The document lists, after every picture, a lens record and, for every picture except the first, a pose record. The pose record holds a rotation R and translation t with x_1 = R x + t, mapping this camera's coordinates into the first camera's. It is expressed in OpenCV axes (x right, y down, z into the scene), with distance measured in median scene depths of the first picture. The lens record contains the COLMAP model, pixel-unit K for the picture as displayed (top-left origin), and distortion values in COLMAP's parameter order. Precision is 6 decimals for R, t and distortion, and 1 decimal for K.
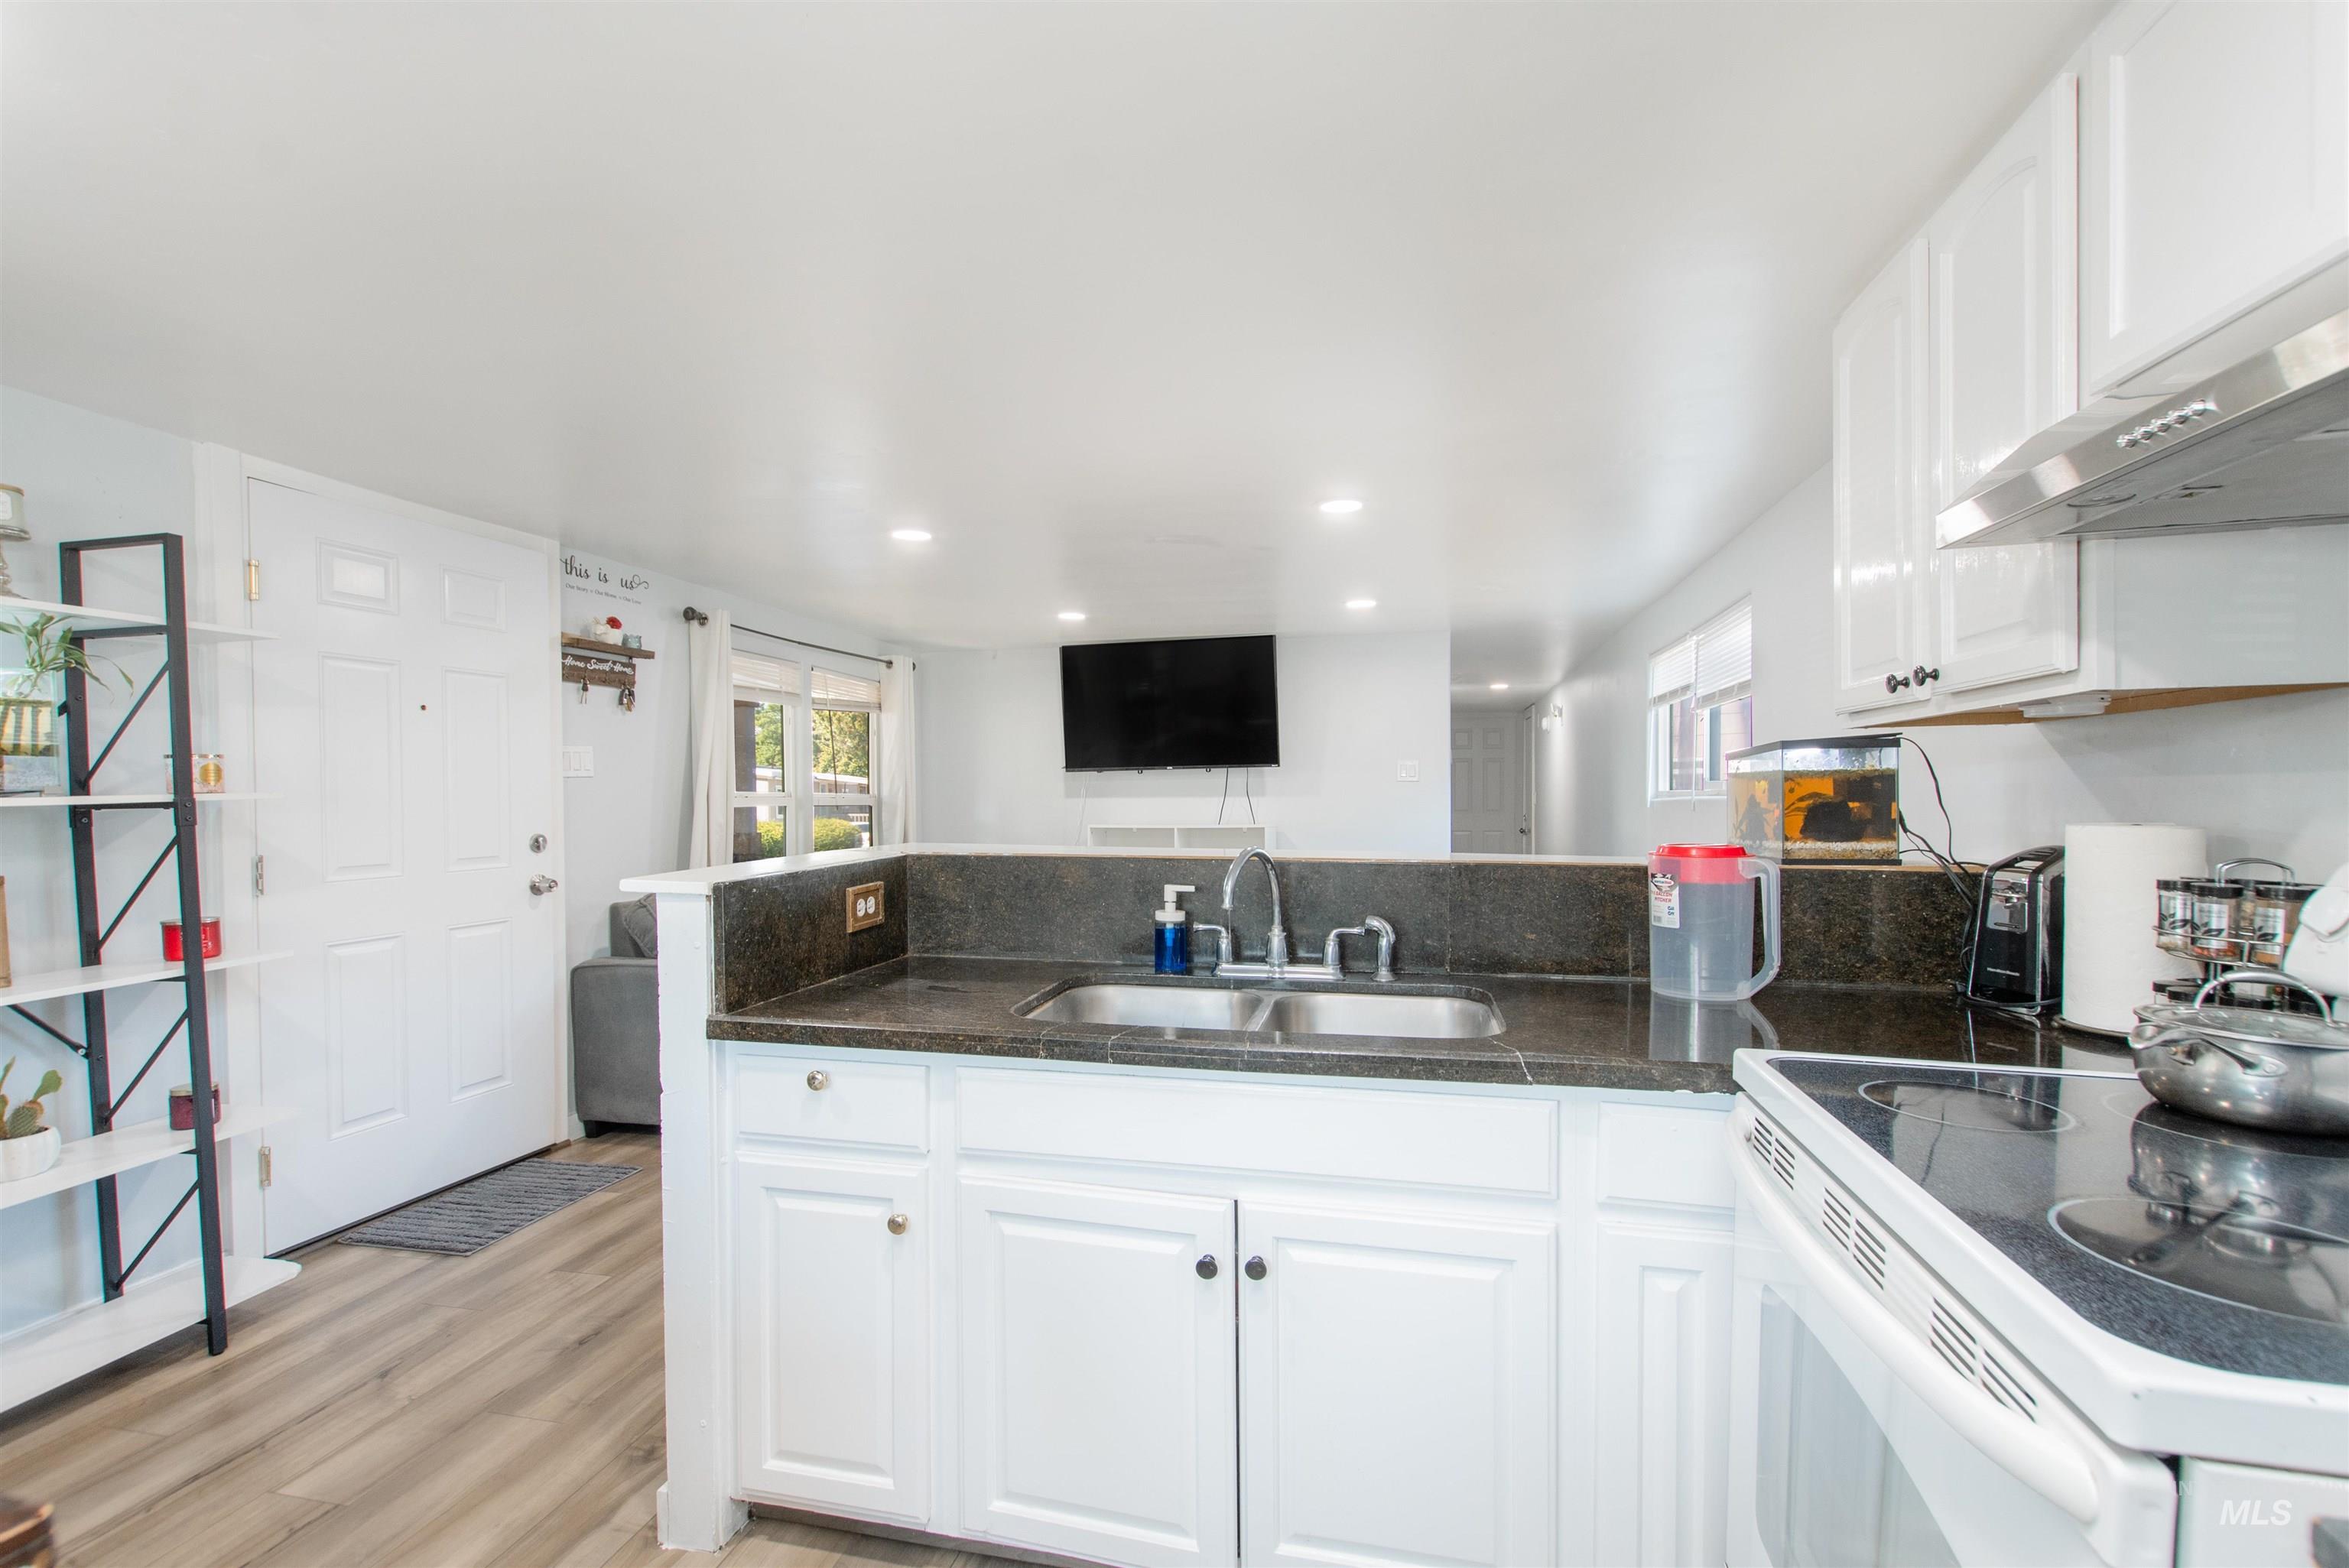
lens RADIAL K [[1030.4, 0, 1162.3], [0, 1030.4, 804.8], [0, 0, 1]] dist [-0.019615, -0.000005]
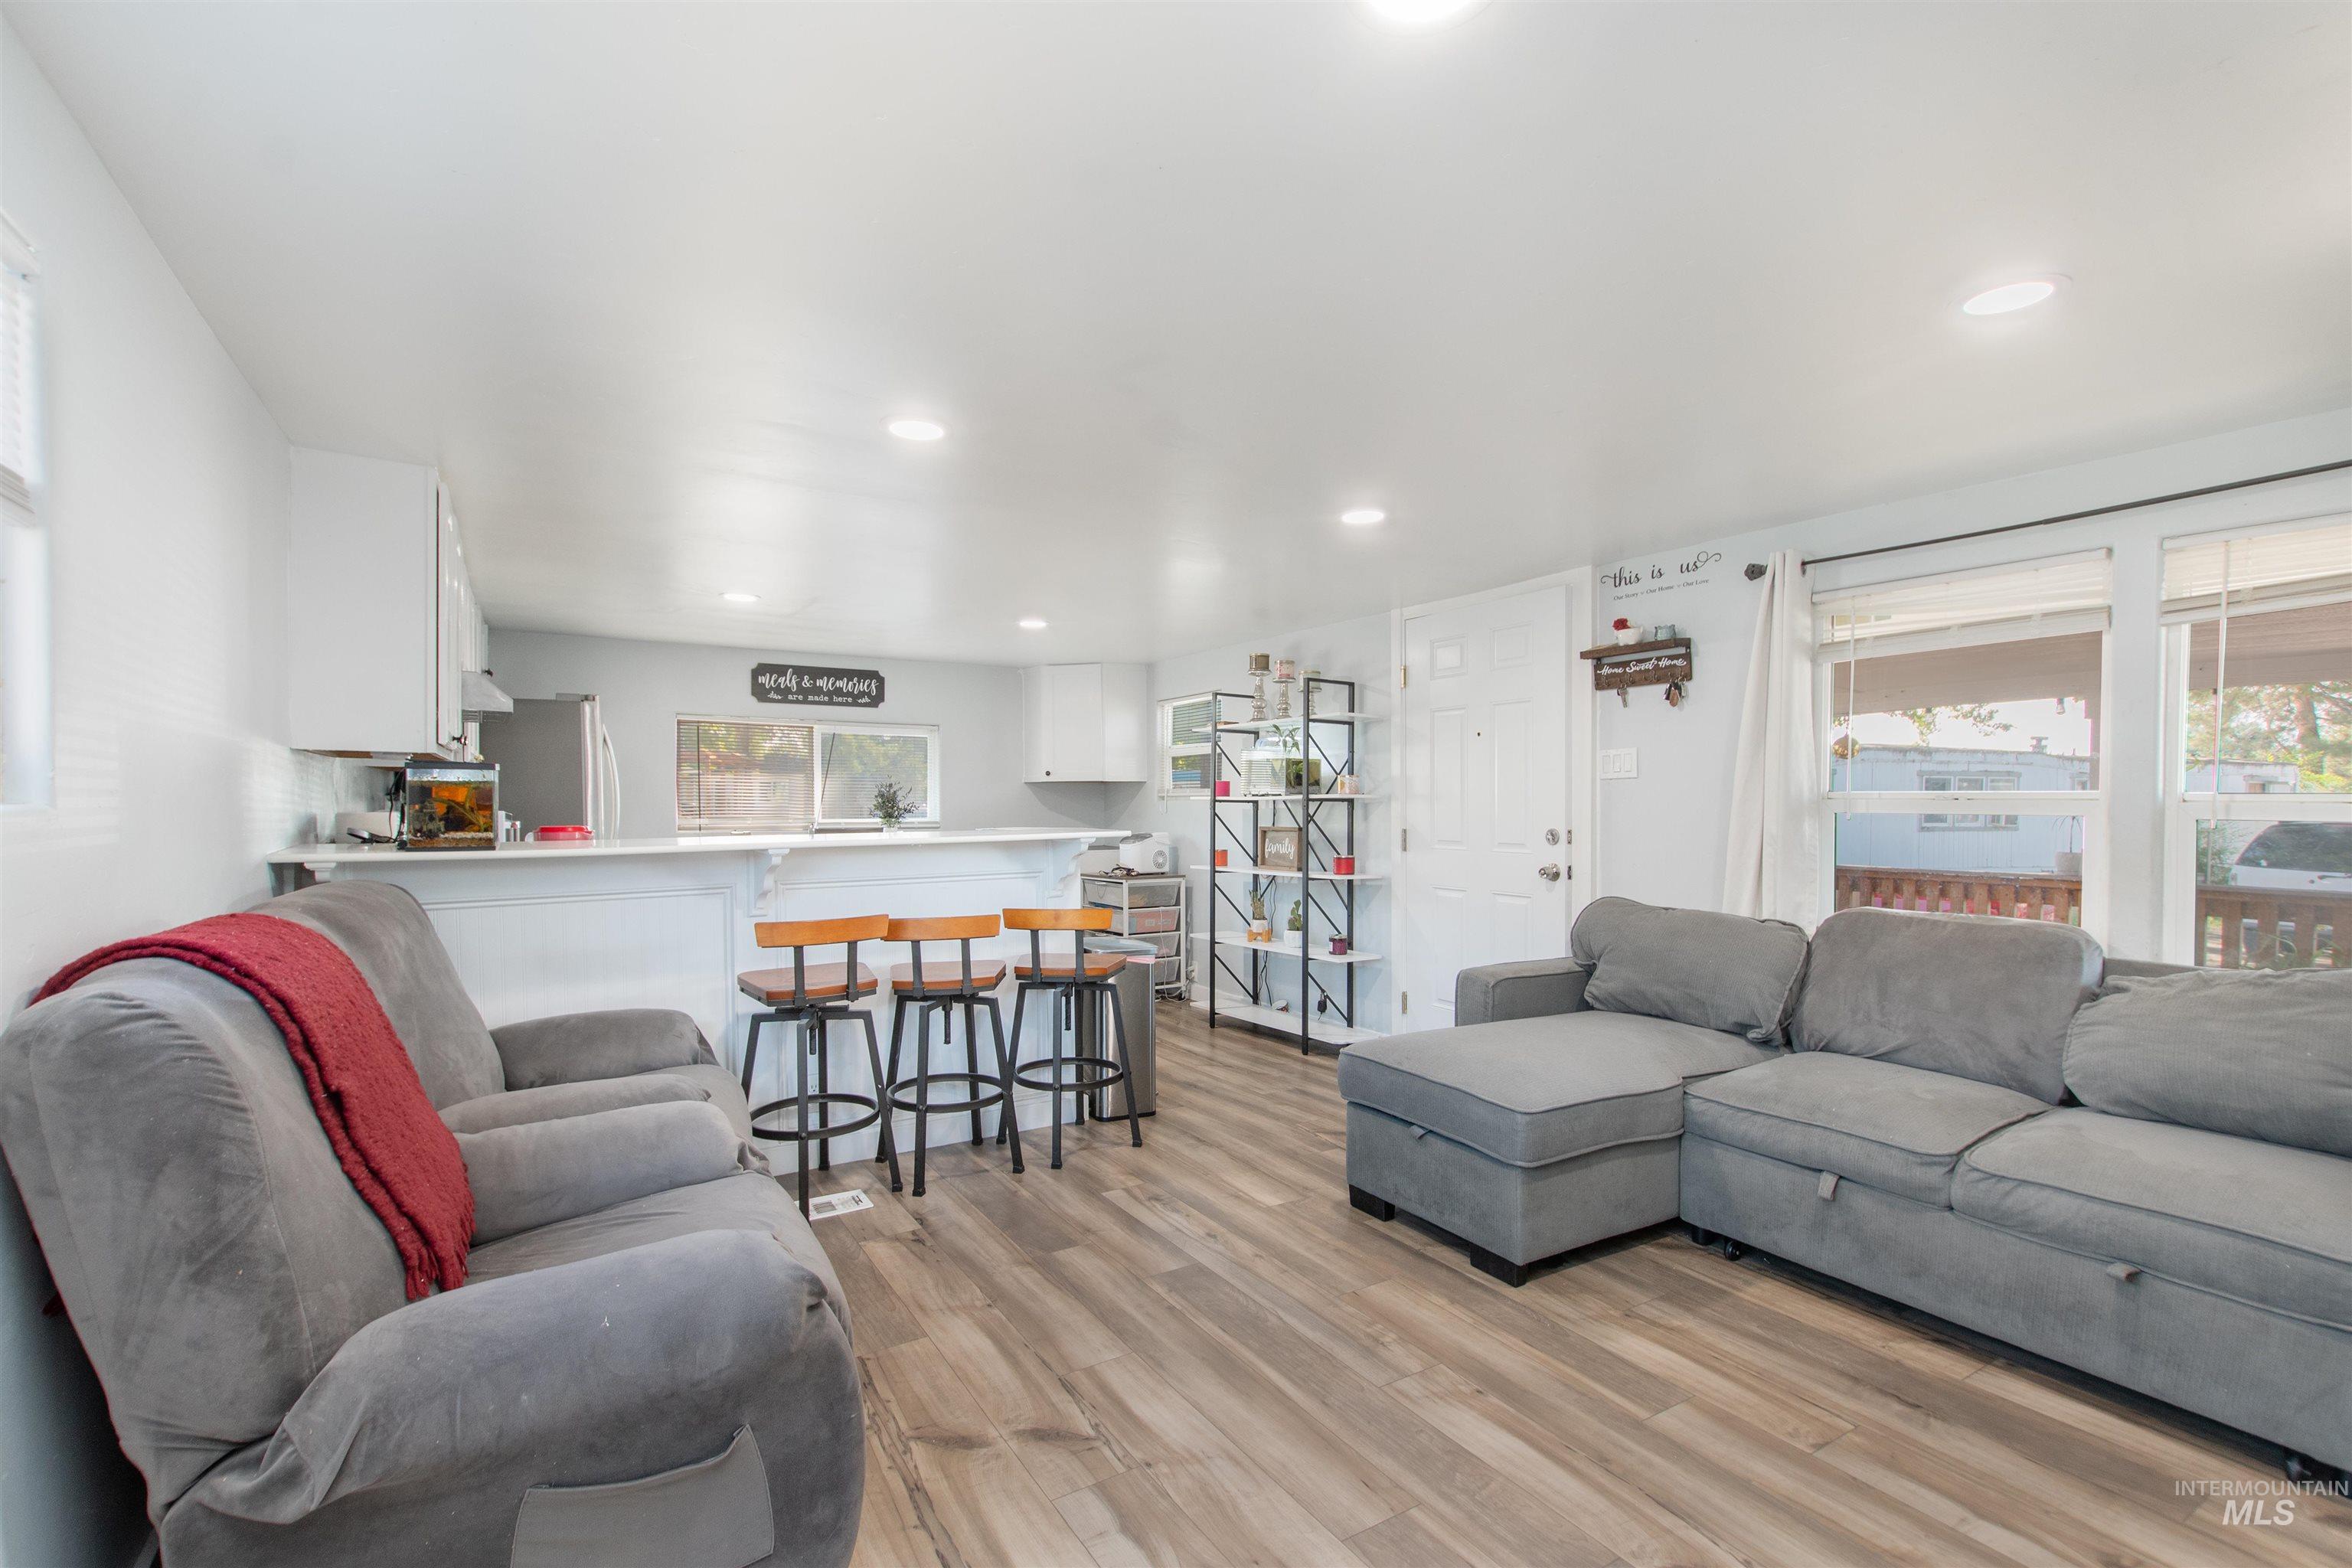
lens RADIAL K [[1031.8, 0, 1163.8], [0, 1031.8, 804.8], [0, 0, 1]] dist [-0.019615, -0.000005]
pose [[-0.703287, 0.012190, -0.710802, 0.823249], [-0.001896, 0.999817, 0.019023, -0.031060], [0.710904, 0.014726, -0.703135, 2.296008]]
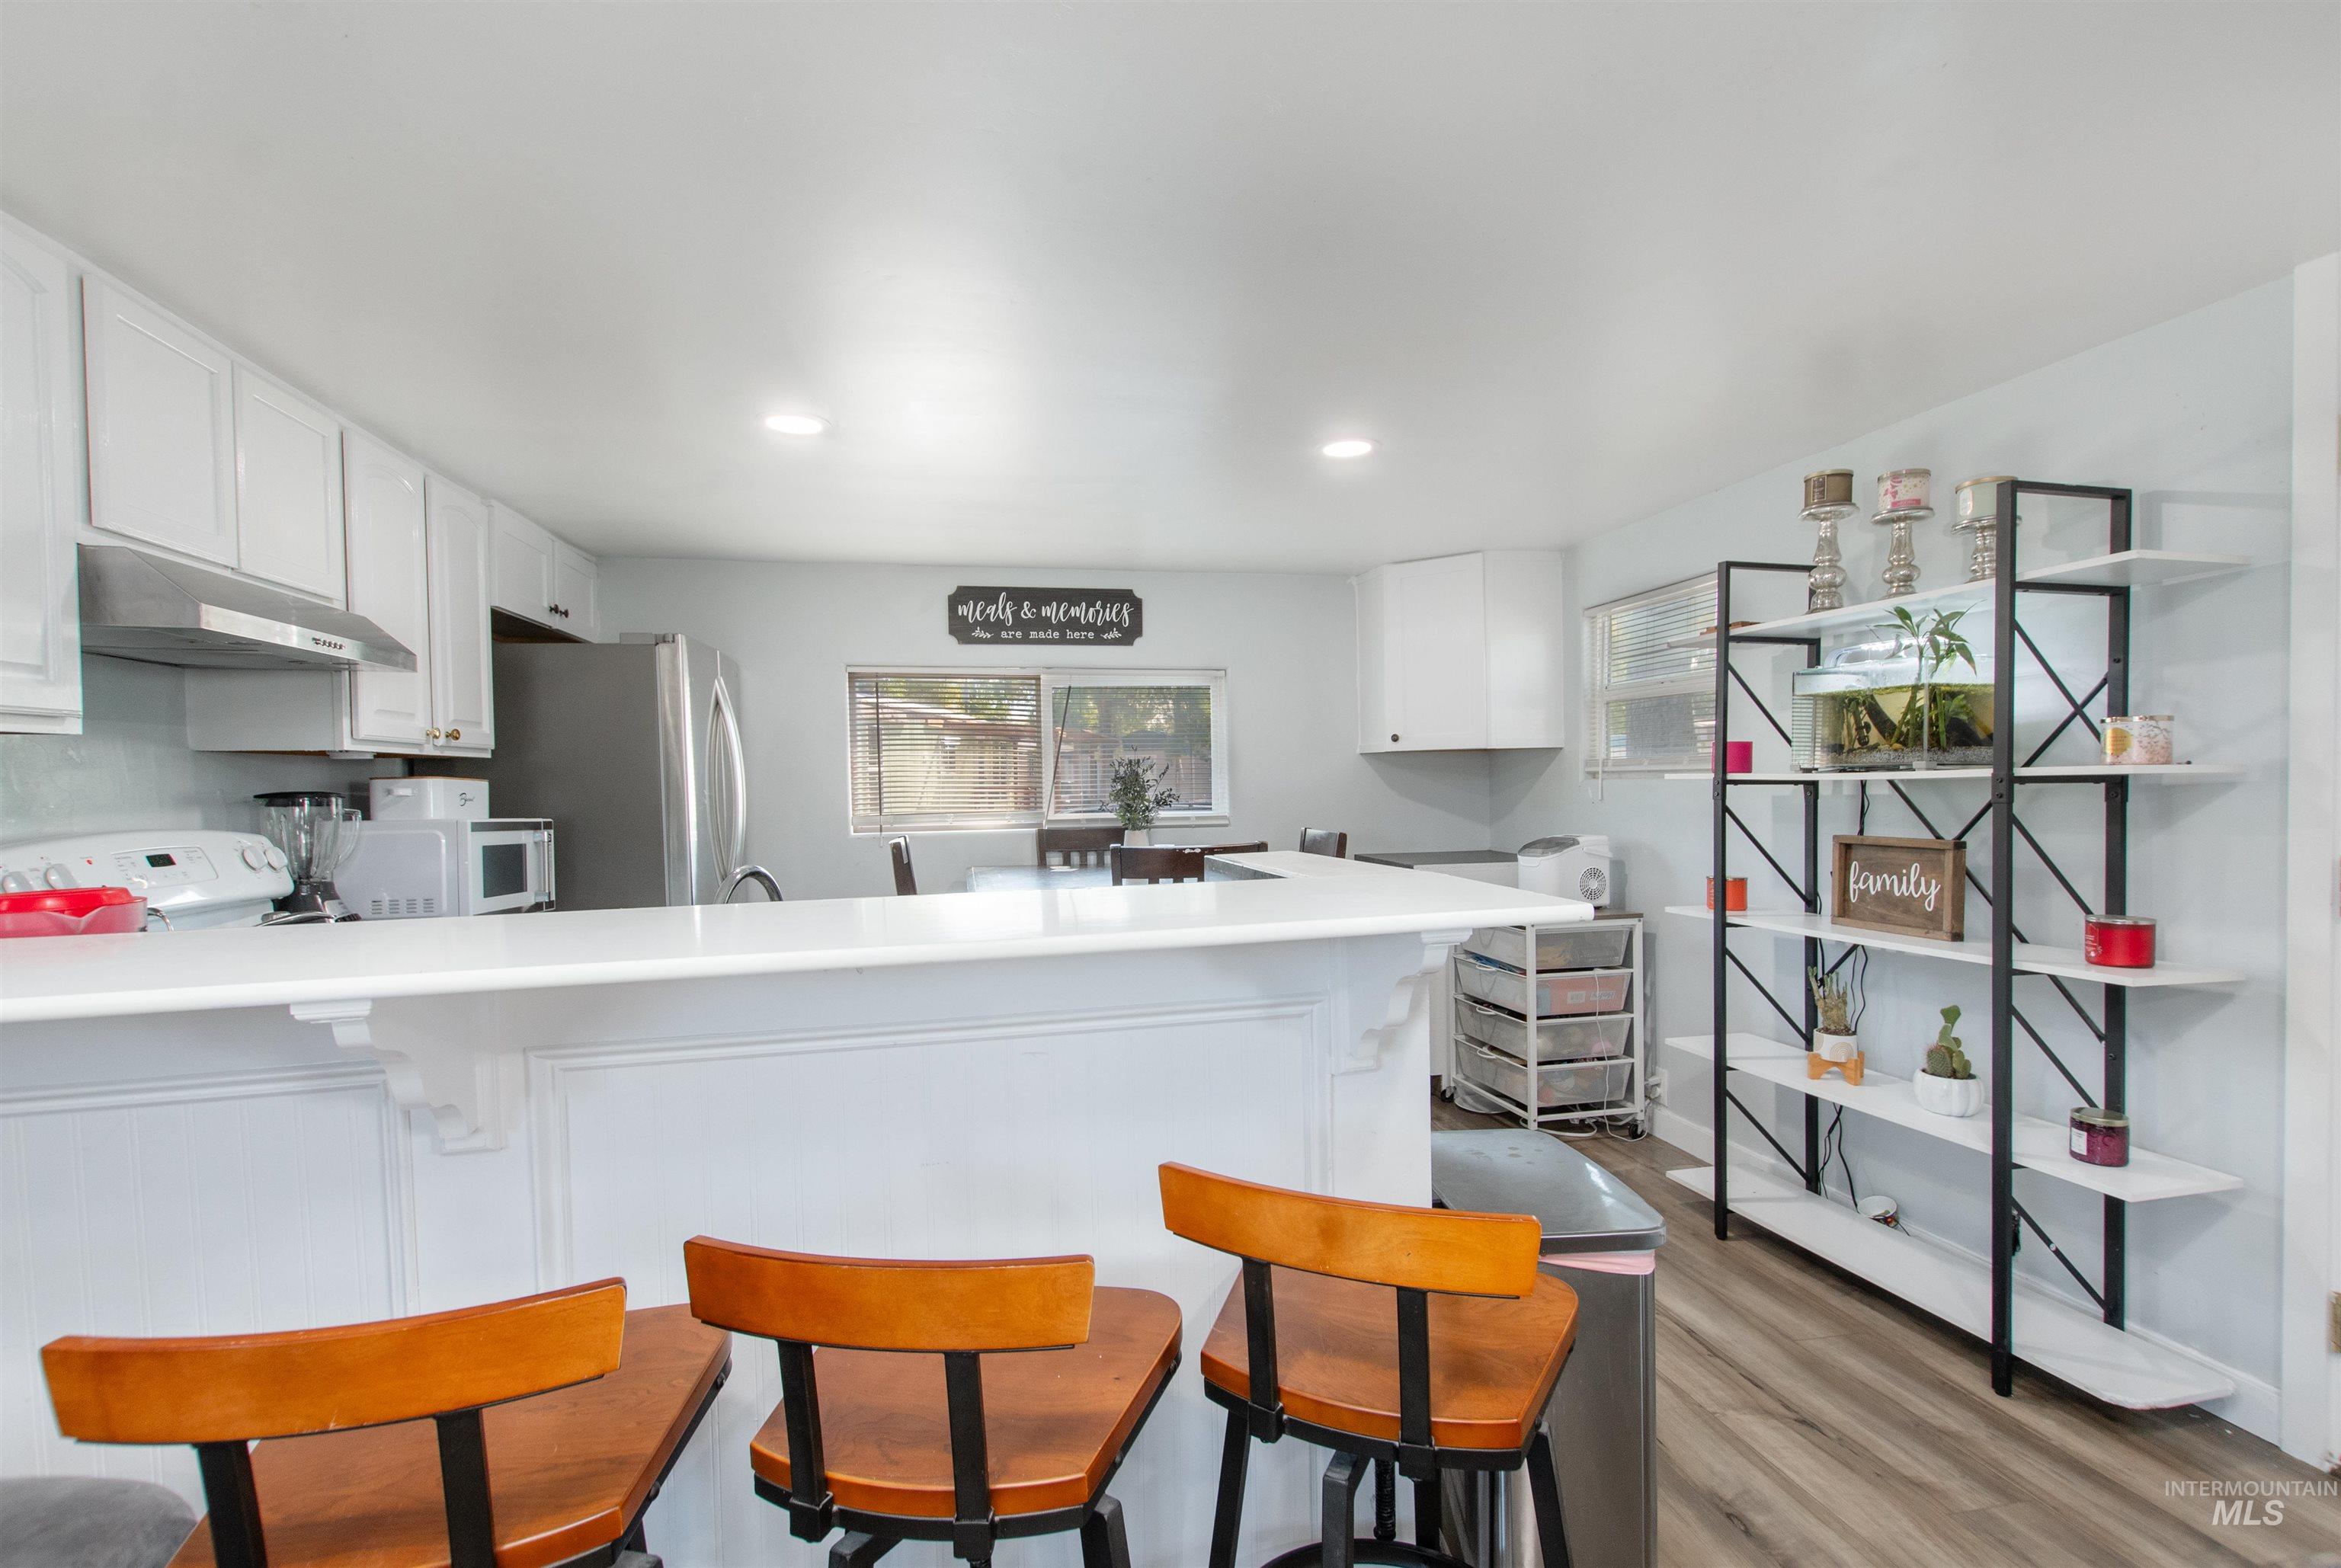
lens RADIAL K [[1042.6, 0, 1174.0], [0, 1042.6, 794.7], [0, 0, 1]] dist [-0.001376, 0.000074]
pose [[-0.903067, 0.030378, -0.428424, 0.107139], [0.018197, 0.999306, 0.032500, -0.030631], [0.429114, 0.021554, -0.902993, 1.490399]]
